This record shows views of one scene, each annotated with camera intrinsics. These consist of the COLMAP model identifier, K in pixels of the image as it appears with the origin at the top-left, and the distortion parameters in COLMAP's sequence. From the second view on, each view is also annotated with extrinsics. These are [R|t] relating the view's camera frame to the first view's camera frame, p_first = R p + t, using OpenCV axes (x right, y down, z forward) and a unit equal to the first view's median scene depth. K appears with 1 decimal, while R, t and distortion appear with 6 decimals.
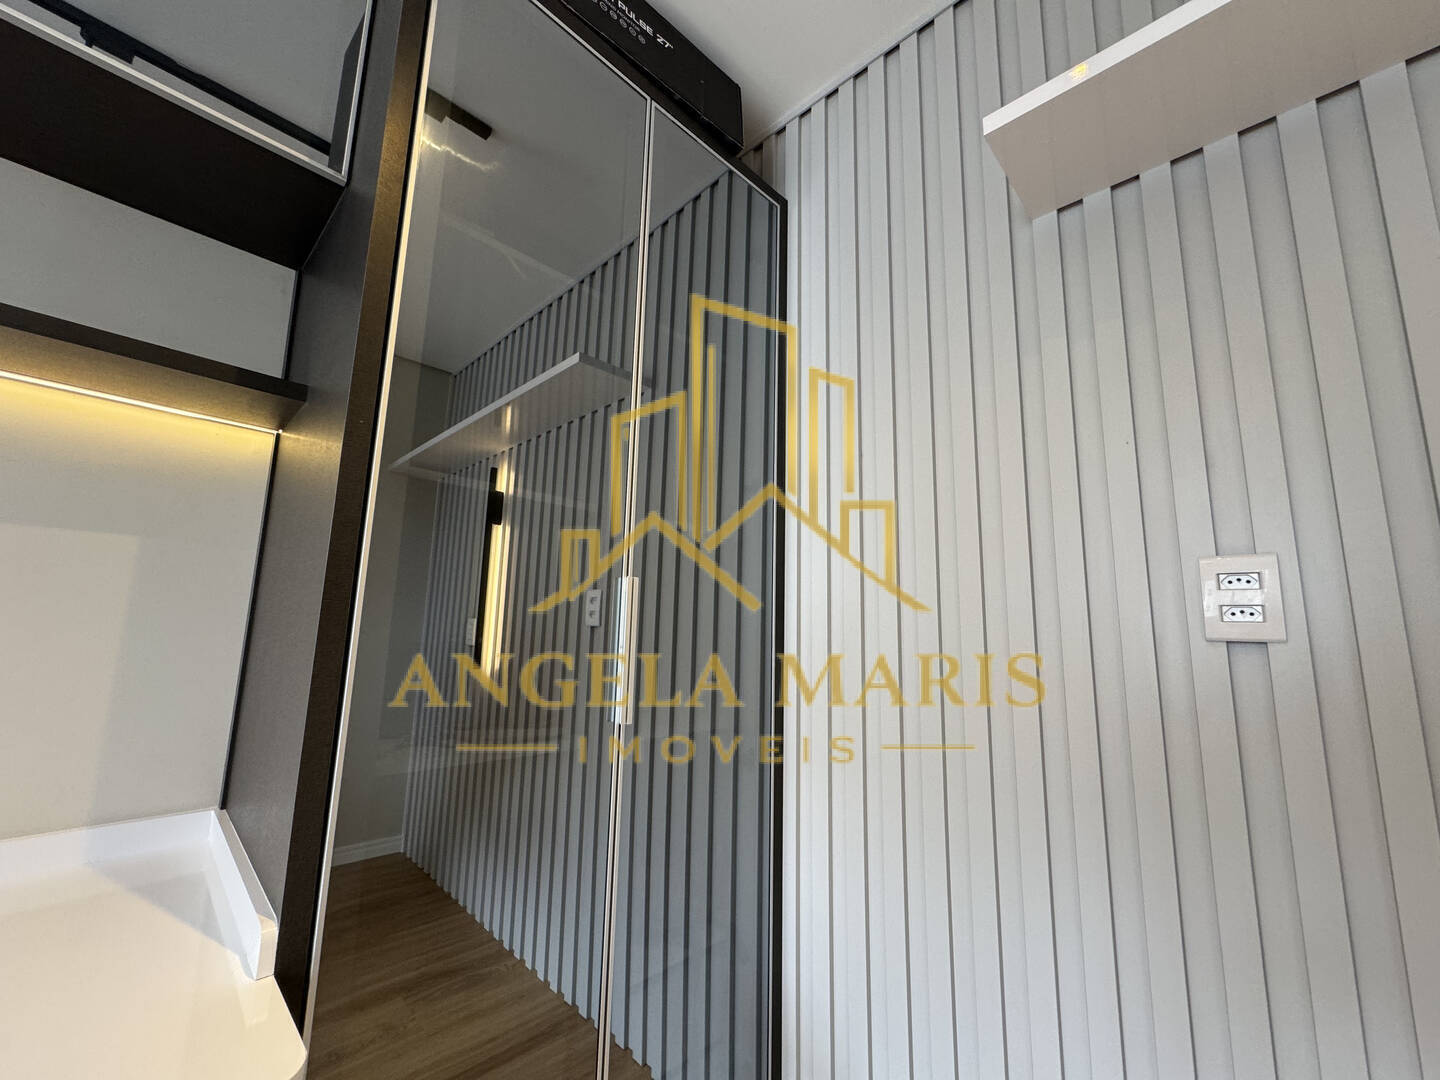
lens RADIAL K [[575.5, 0, 719.1], [0, 575.5, 537.6], [0, 0, 1]] dist [-0.000861, 0.000175]
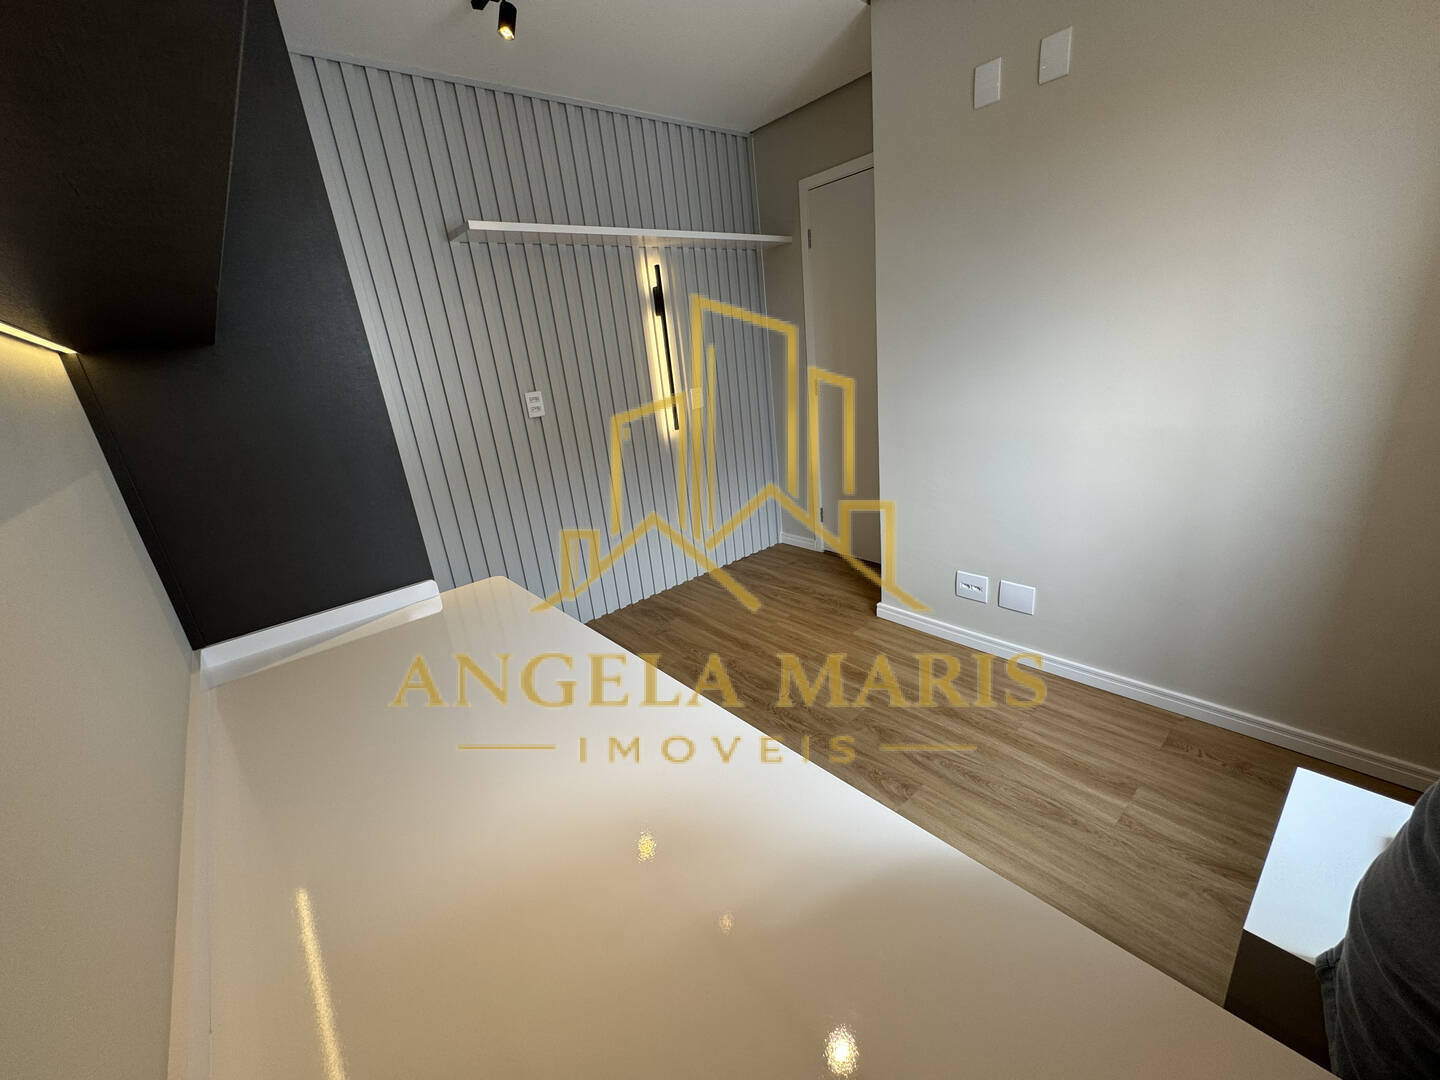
lens RADIAL K [[575.5, 0, 719.1], [0, 575.5, 537.6], [0, 0, 1]] dist [-0.000861, 0.000175]
pose [[0.087418, -0.339168, 0.936655, -1.692393], [-0.055907, 0.937103, 0.344548, -0.274306], [-0.994602, -0.082485, 0.062958, -0.264488]]
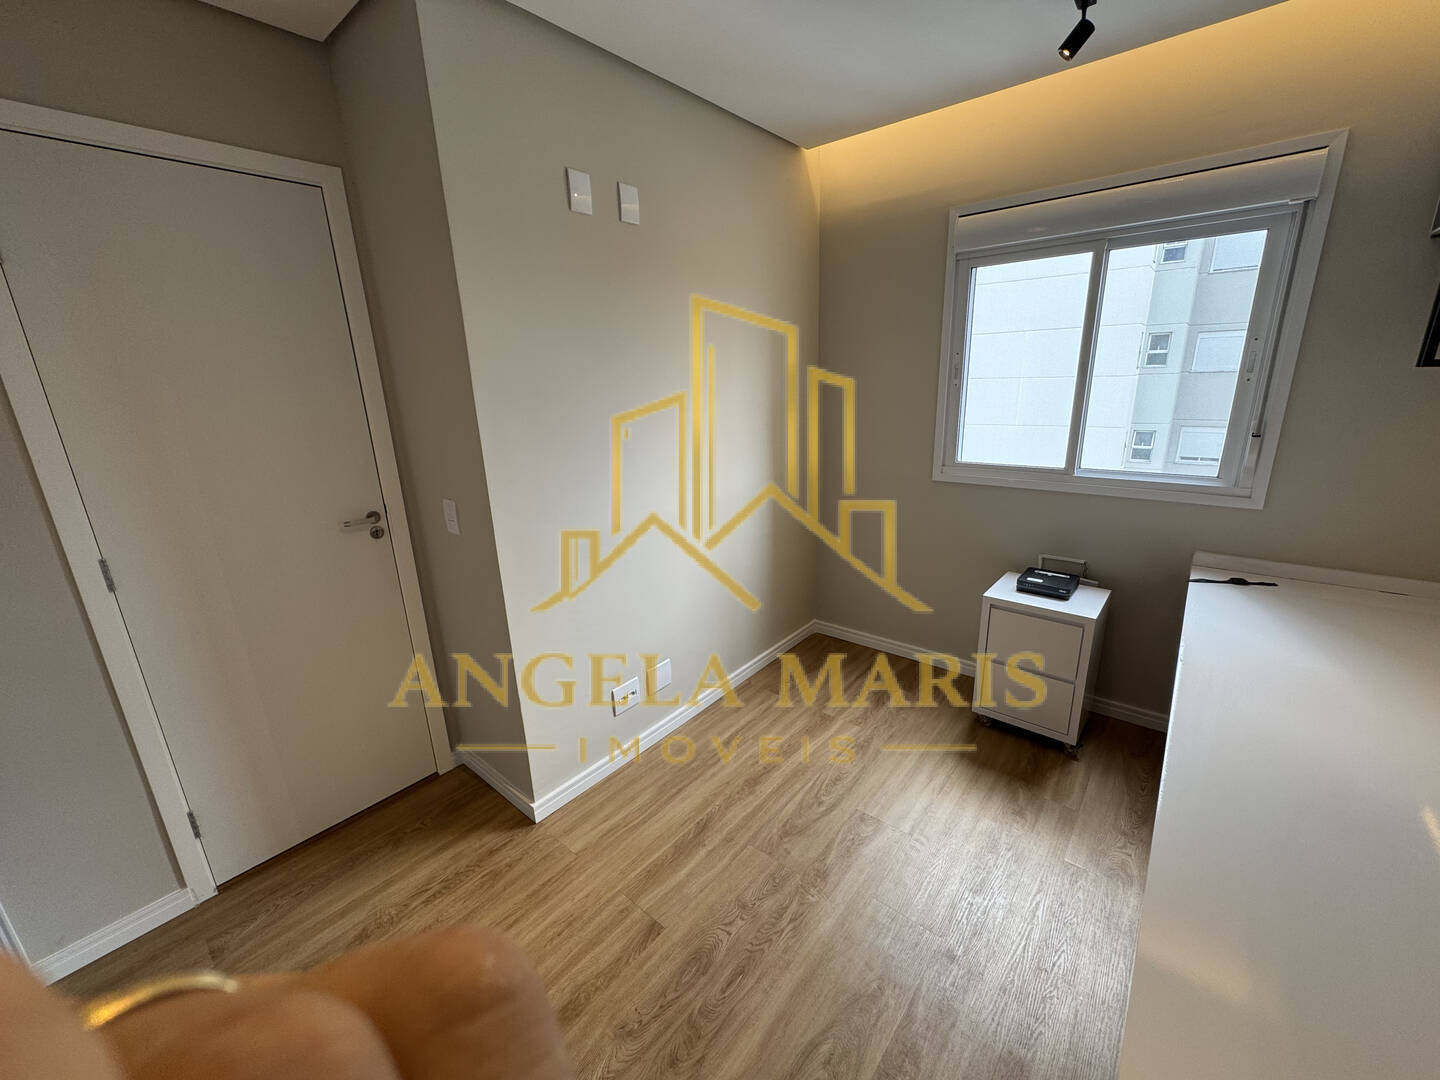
lens RADIAL K [[575.5, 0, 719.1], [0, 575.5, 537.6], [0, 0, 1]] dist [-0.000861, 0.000175]
pose [[-0.997186, 0.038552, -0.064296, 0.075988], [0.030831, 0.992650, 0.117025, -0.202735], [0.068335, 0.114714, -0.991045, 0.862078]]
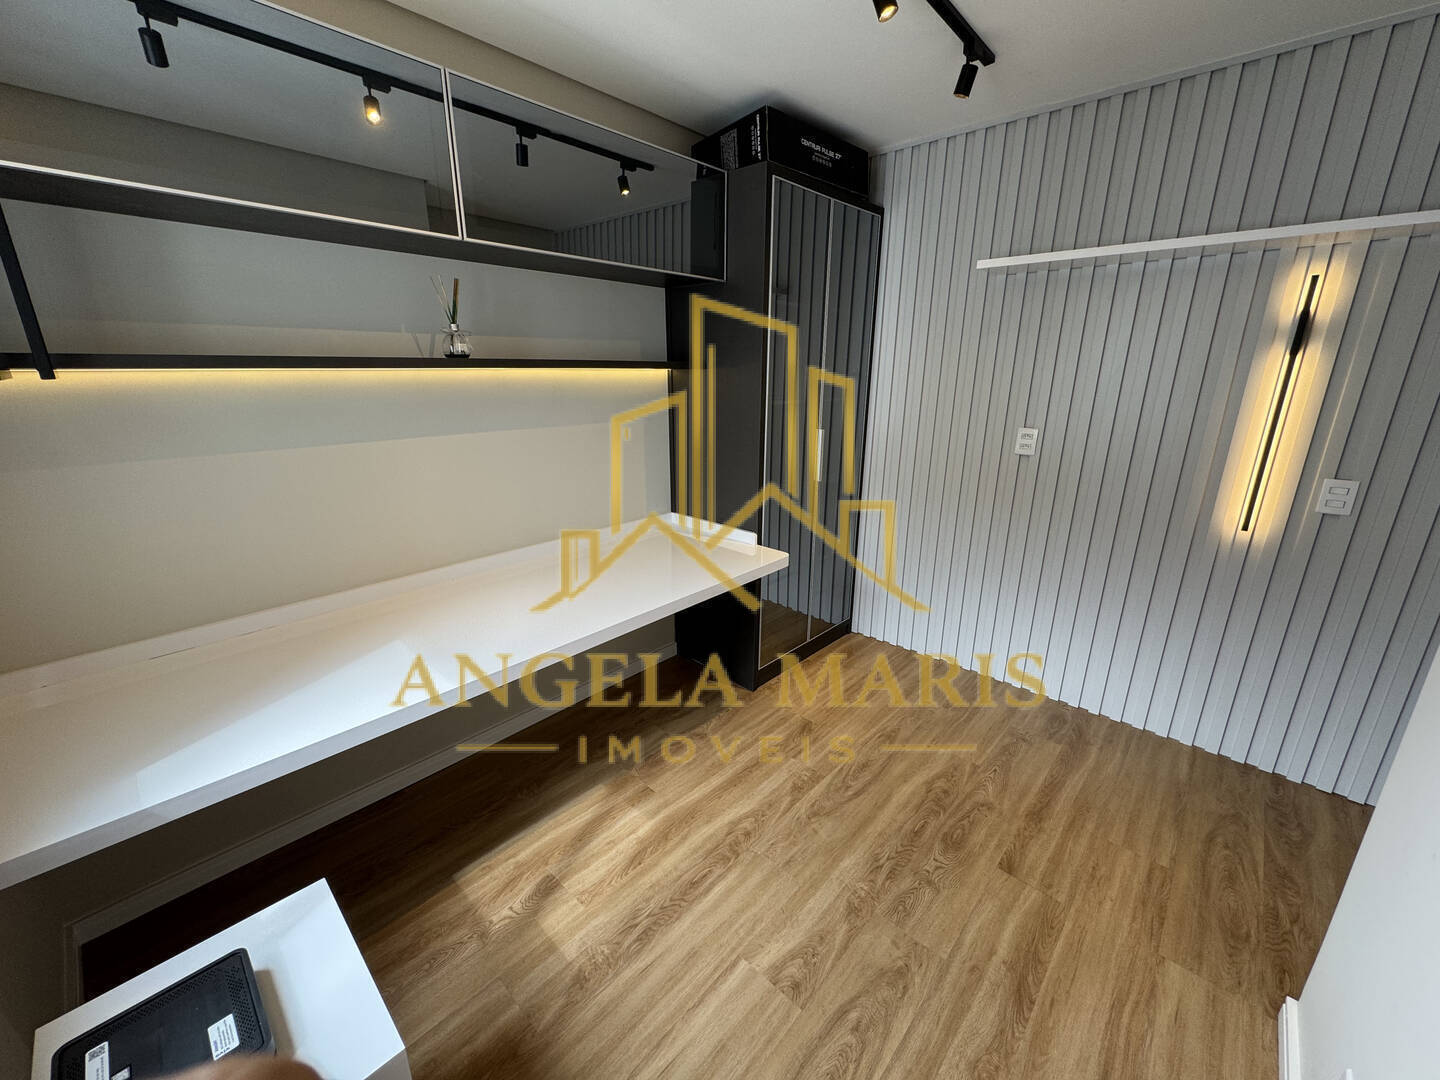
lens RADIAL K [[575.5, 0, 719.1], [0, 575.5, 537.6], [0, 0, 1]] dist [-0.000861, 0.000175]
pose [[0.999461, -0.020921, 0.025288, -0.608545], [0.007866, 0.900741, 0.434285, -0.559819], [-0.031864, -0.433852, 0.900421, -1.409348]]
